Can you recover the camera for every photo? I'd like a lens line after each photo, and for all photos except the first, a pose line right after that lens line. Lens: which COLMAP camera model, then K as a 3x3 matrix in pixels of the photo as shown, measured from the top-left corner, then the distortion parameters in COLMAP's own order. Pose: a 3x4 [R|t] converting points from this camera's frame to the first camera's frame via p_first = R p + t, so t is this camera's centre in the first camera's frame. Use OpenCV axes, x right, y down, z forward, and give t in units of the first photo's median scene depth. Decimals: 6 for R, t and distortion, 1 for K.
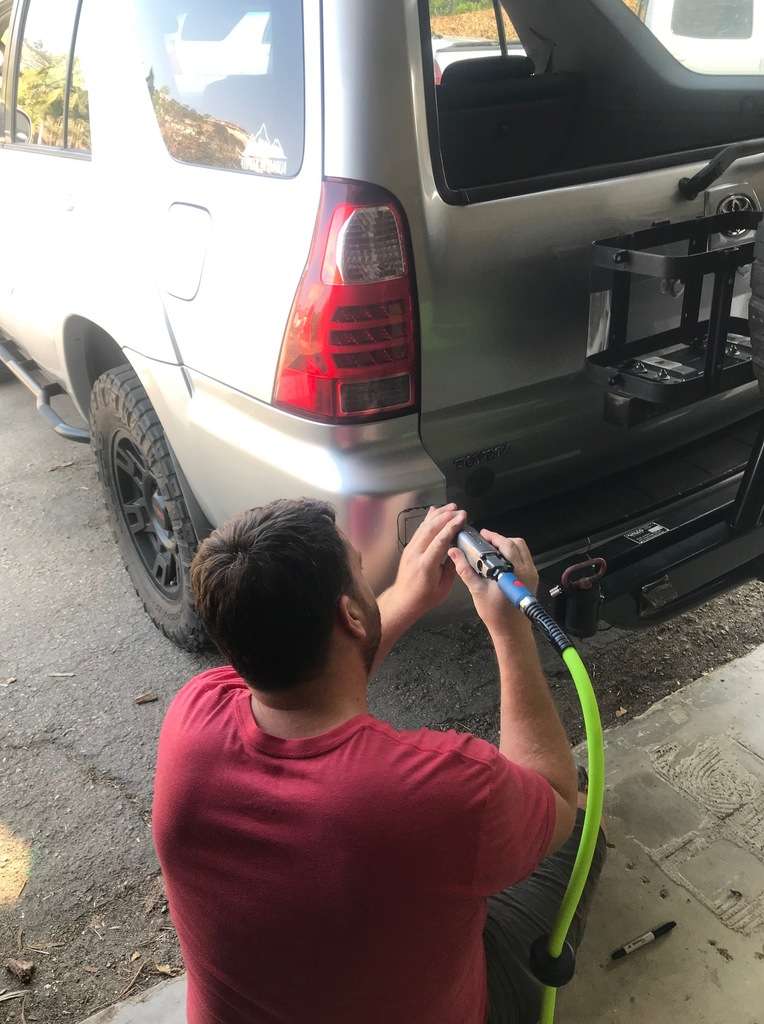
lens RADIAL K [[850.2, 0, 379.9], [0, 850.2, 517.9], [0, 0, 1]] dist [0.026103, 0.001086]
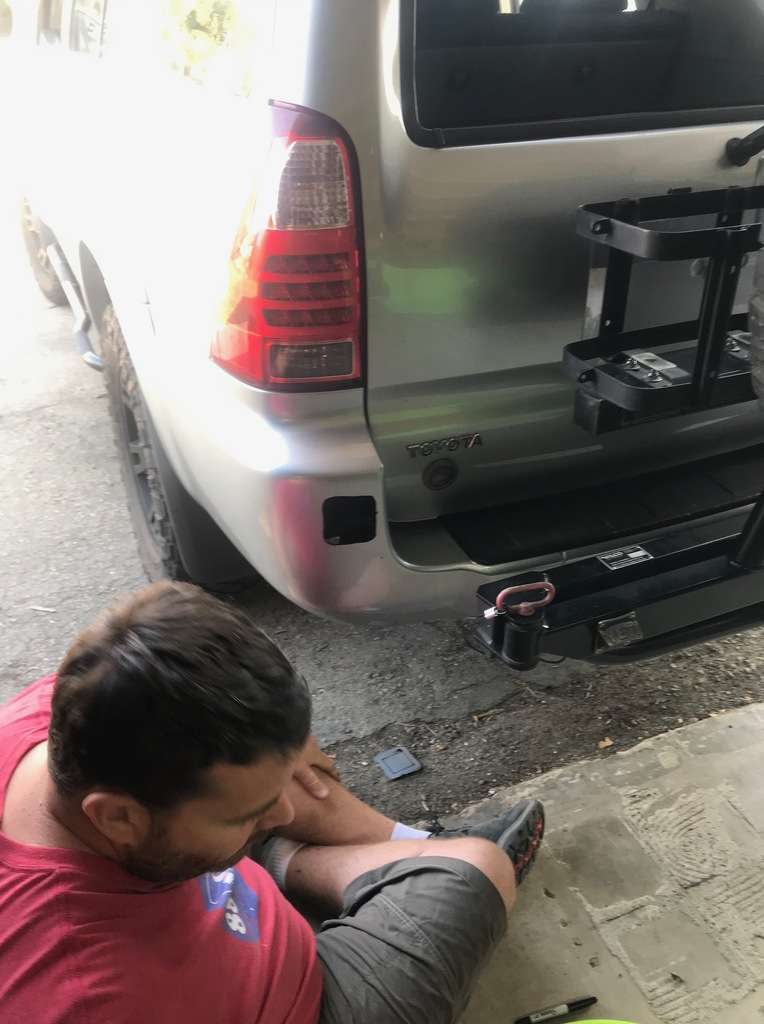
lens RADIAL K [[850.2, 0, 379.9], [0, 850.2, 517.9], [0, 0, 1]] dist [0.026103, 0.001086]
pose [[0.983964, 0.131687, -0.120309, 0.146864], [-0.124947, 0.990226, 0.061978, -0.038268], [0.127295, -0.045952, 0.990800, 0.107665]]
